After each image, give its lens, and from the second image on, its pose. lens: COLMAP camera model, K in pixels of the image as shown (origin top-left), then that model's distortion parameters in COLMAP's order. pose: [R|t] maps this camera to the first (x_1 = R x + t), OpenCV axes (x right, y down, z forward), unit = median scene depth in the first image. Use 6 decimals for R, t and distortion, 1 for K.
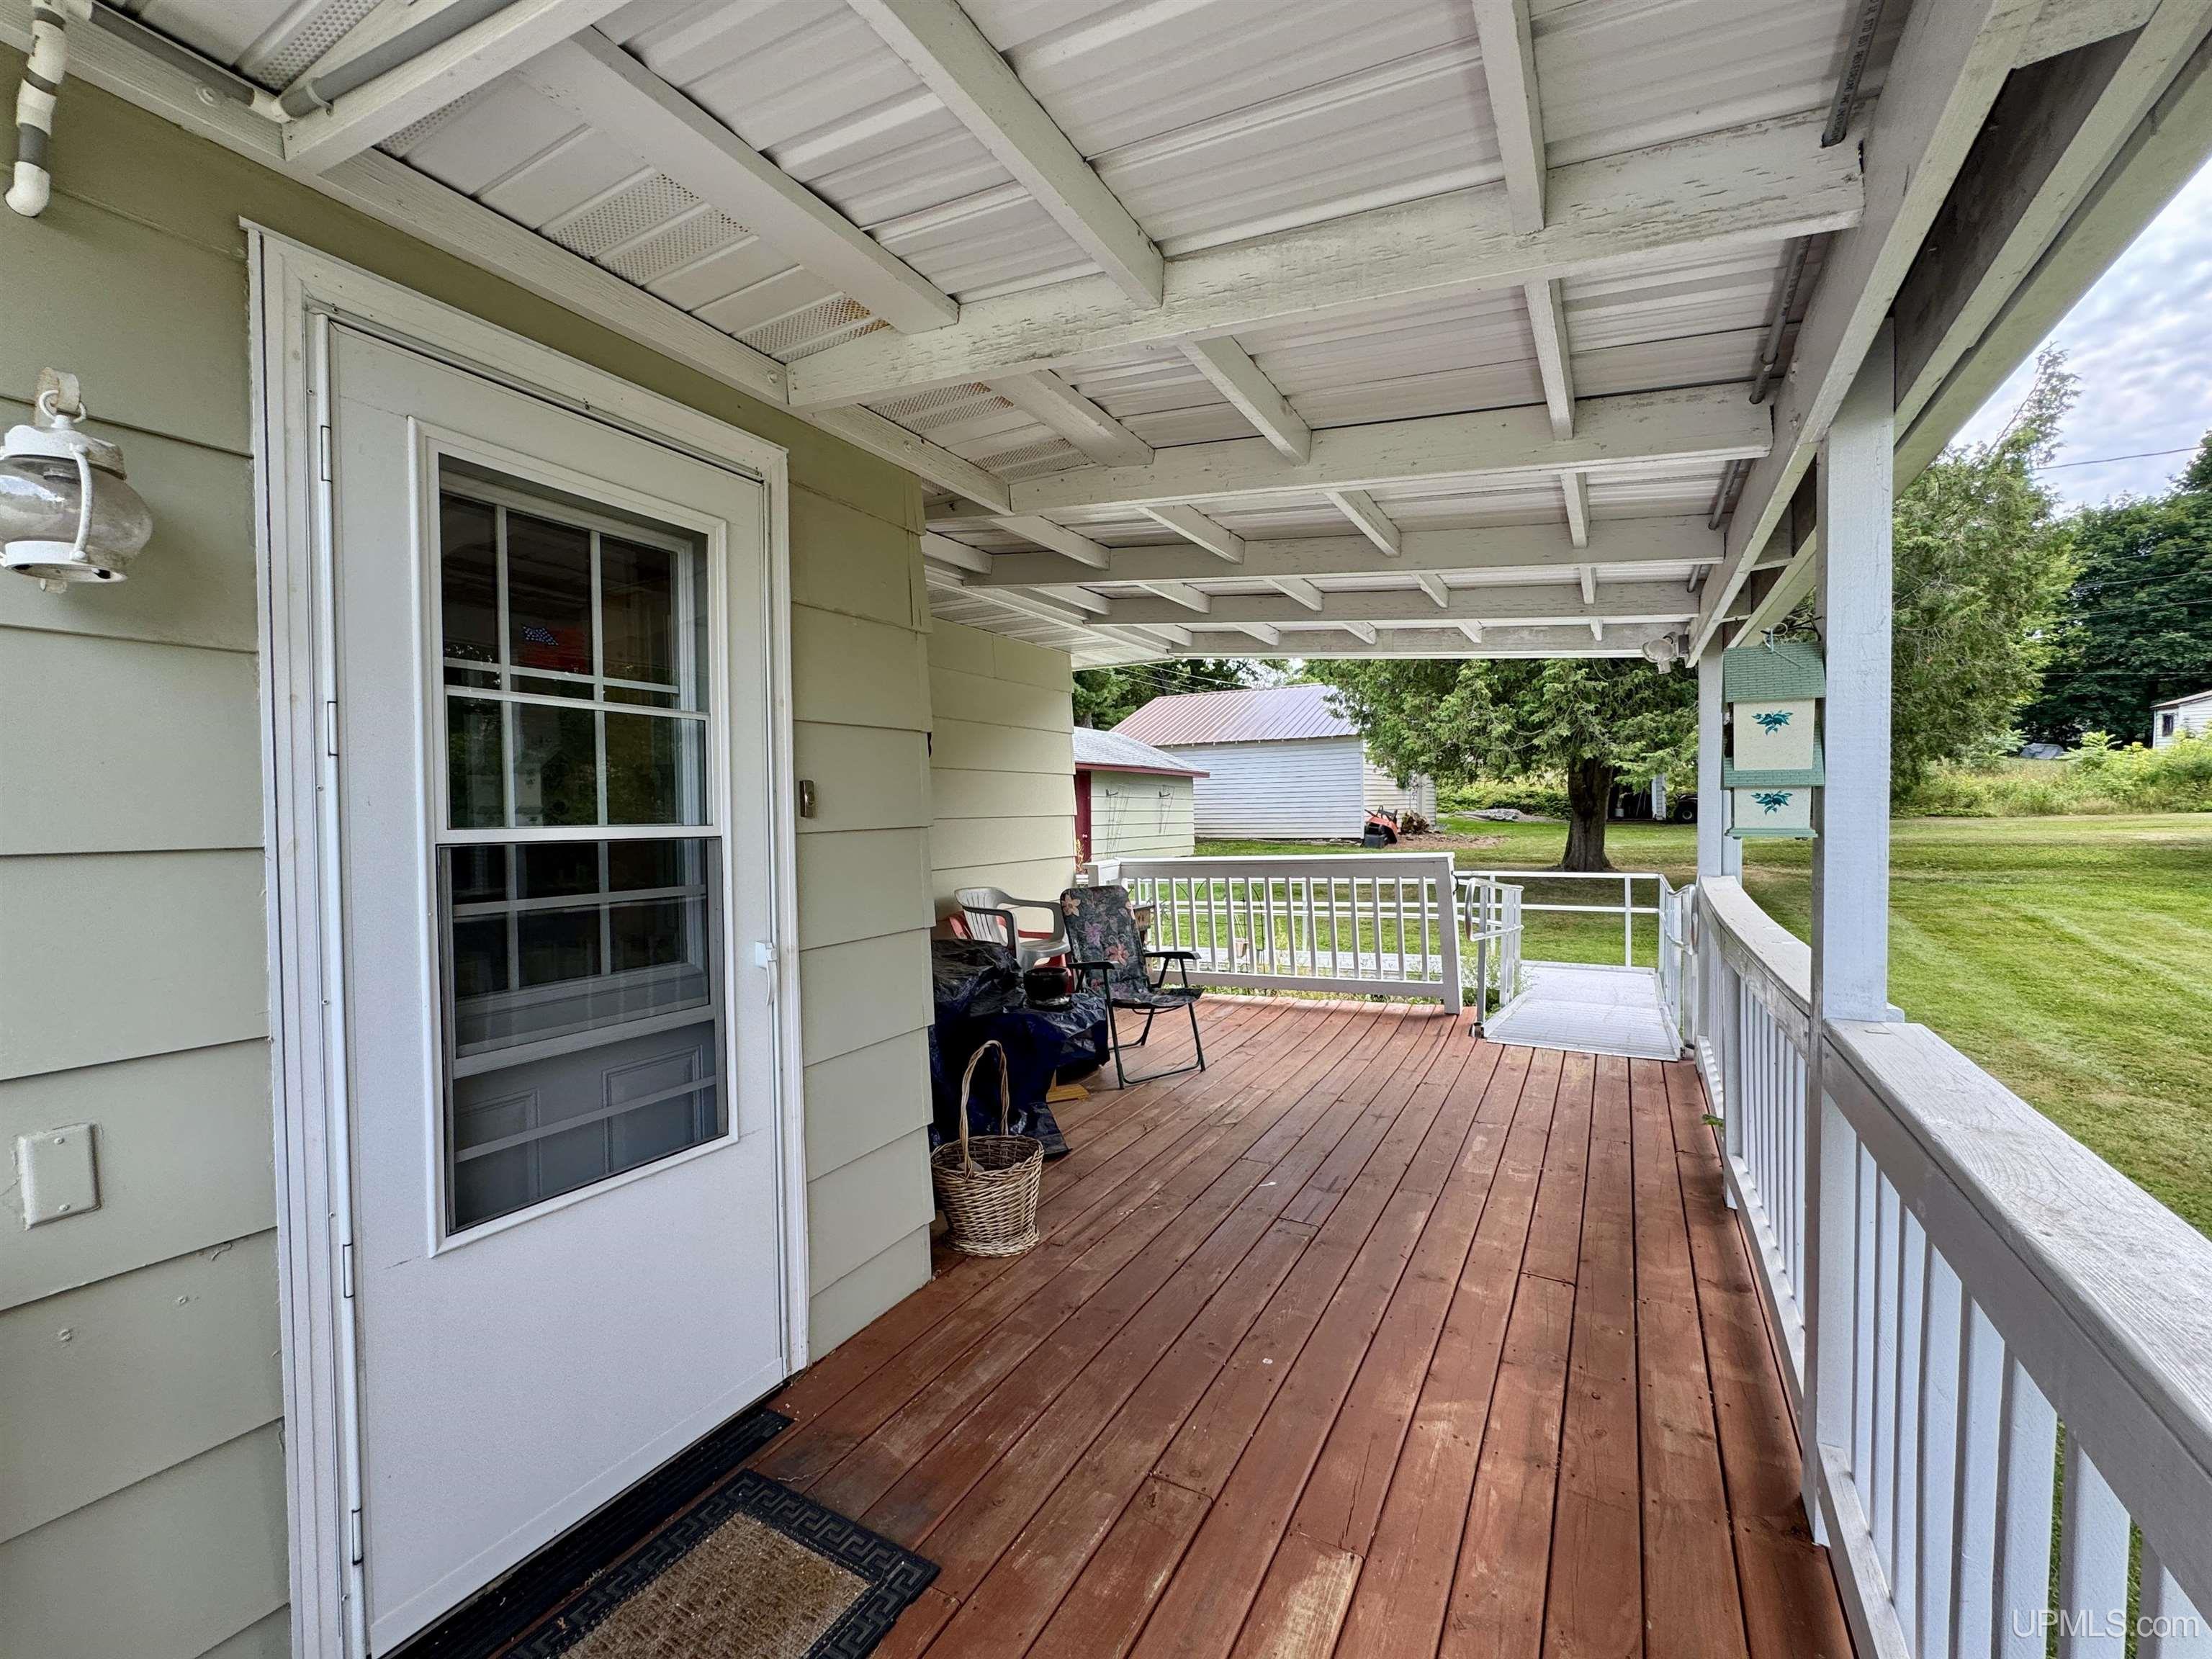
lens RADIAL K [[891.2, 0, 1097.1], [0, 891.2, 830.0], [0, 0, 1]] dist [-0.003953, 0.000386]
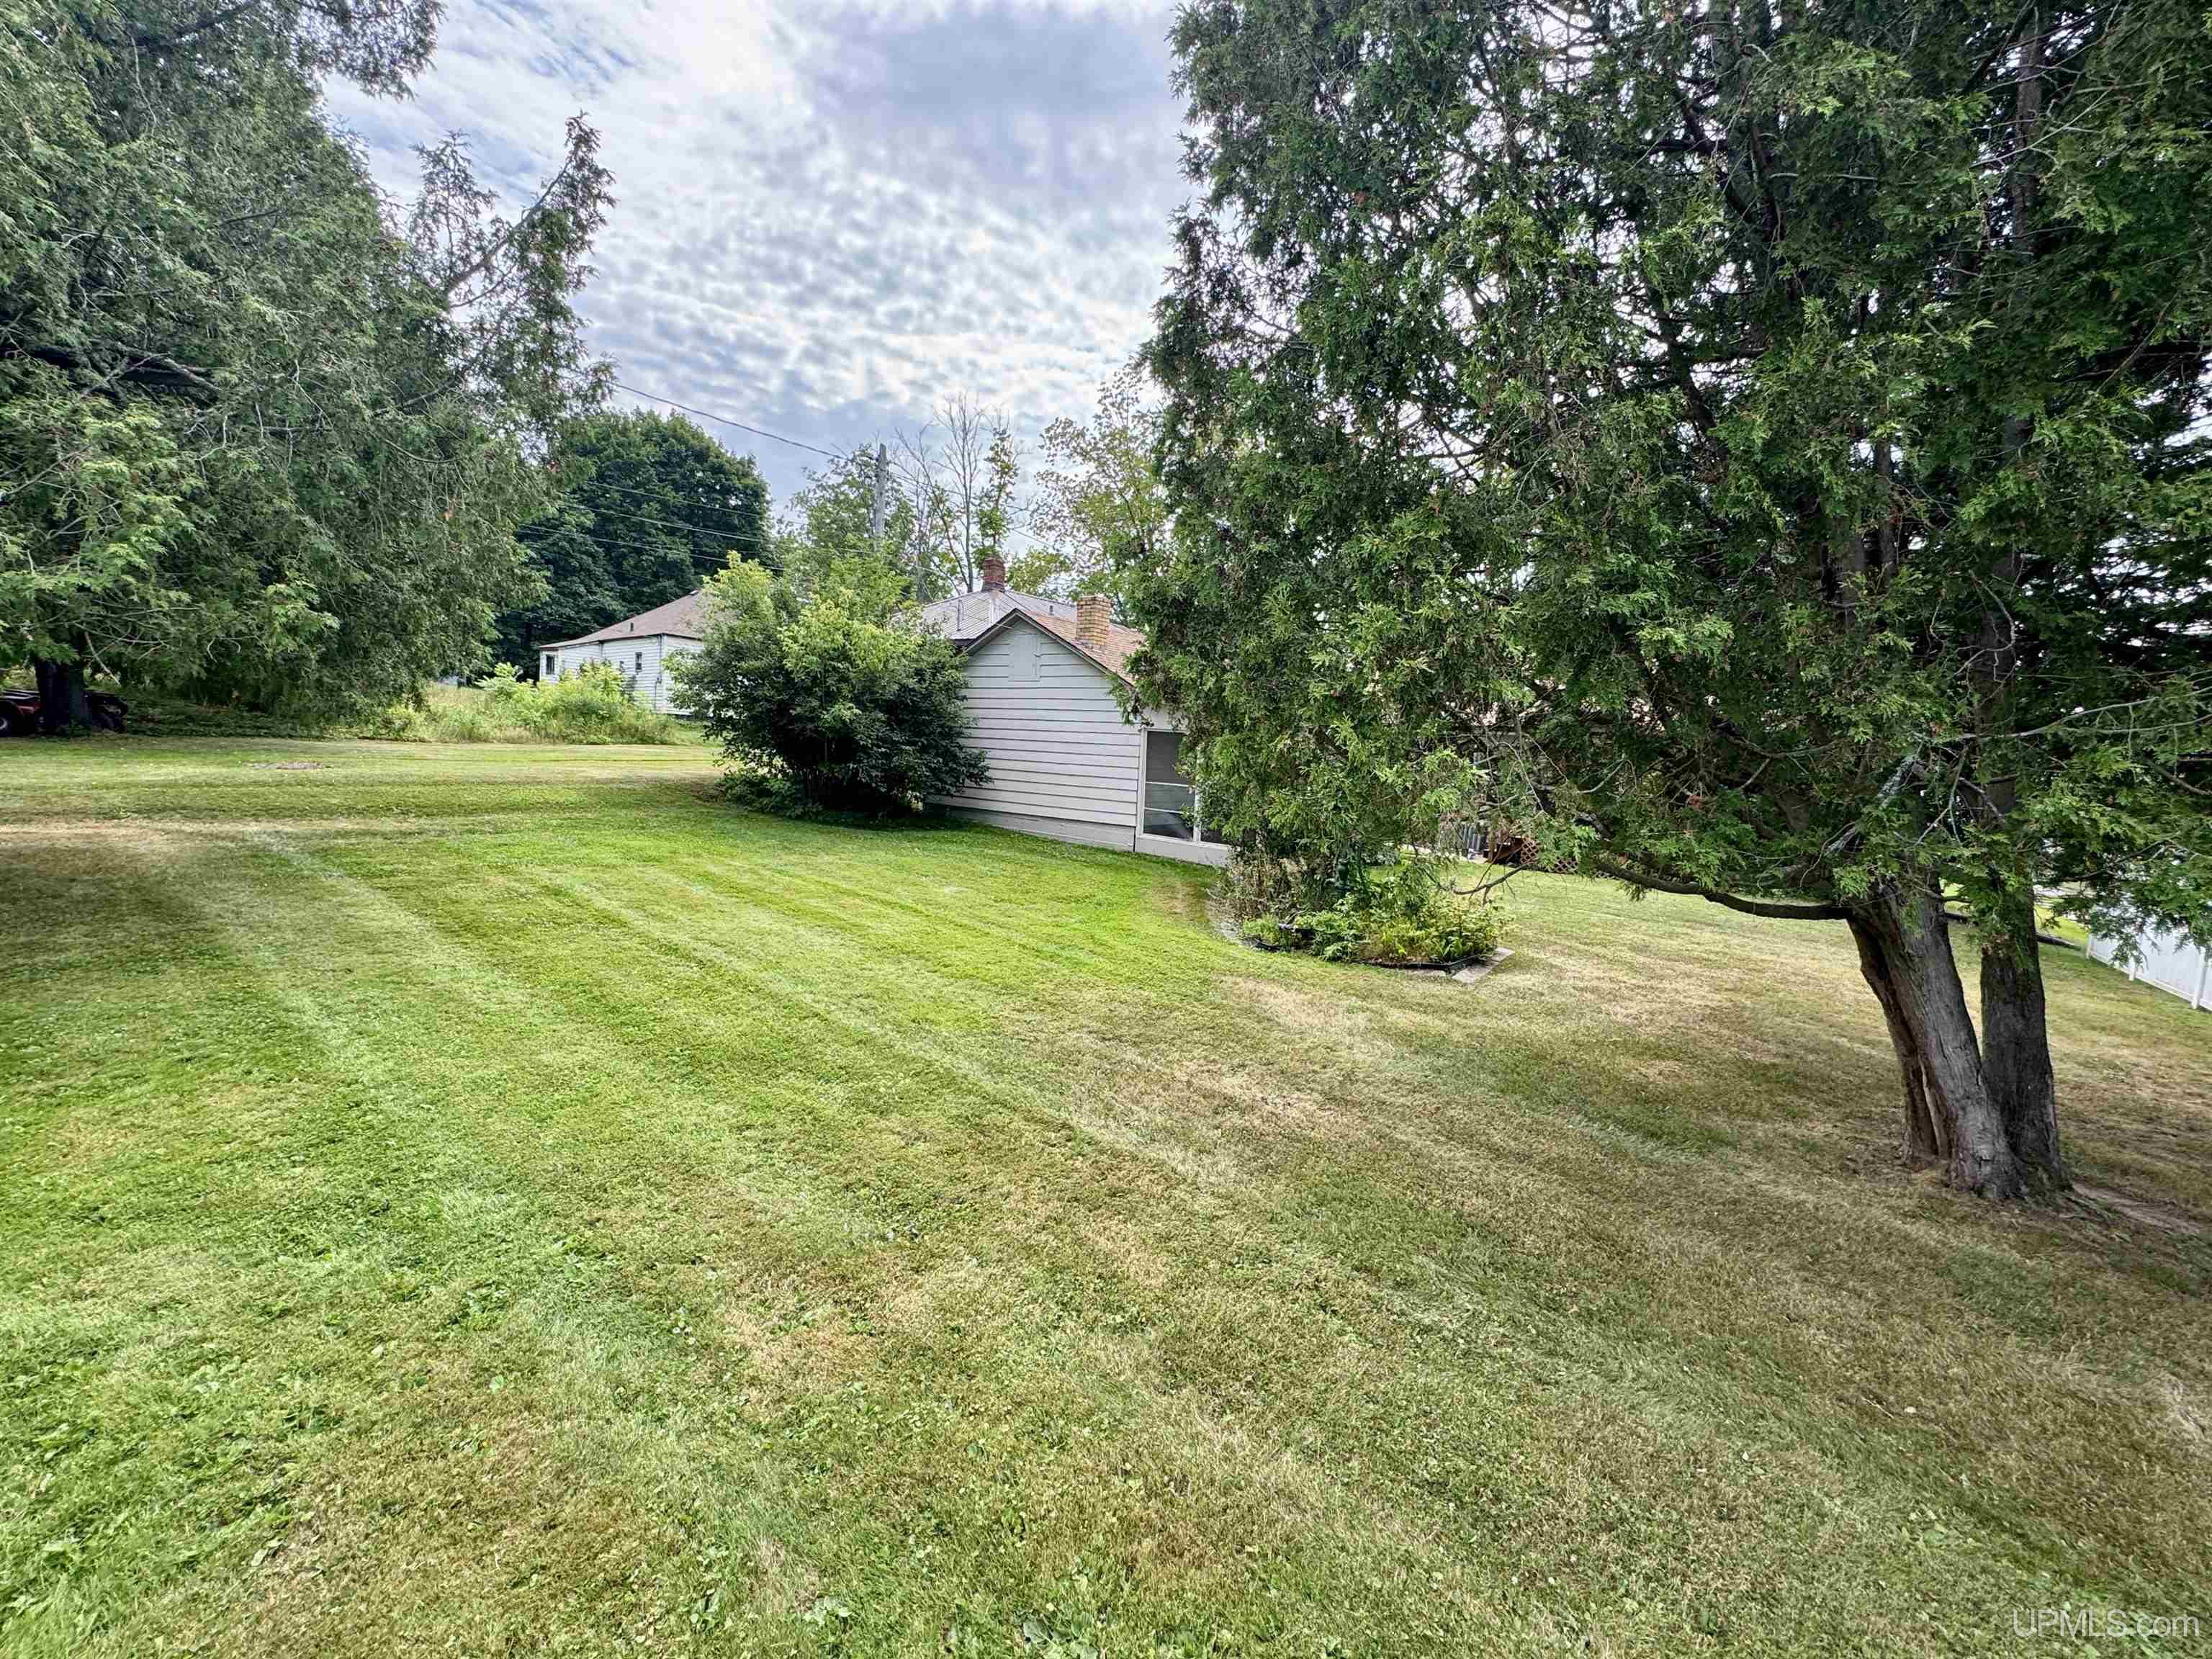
lens RADIAL K [[891.2, 0, 1097.1], [0, 891.2, 838.6], [0, 0, 1]] dist [-0.003953, 0.000386]
pose [[0.104201, -0.079728, 0.991355, 0.158915], [-0.028749, 0.996124, 0.083134, -0.013234], [-0.994141, -0.037163, 0.101505, 0.219195]]
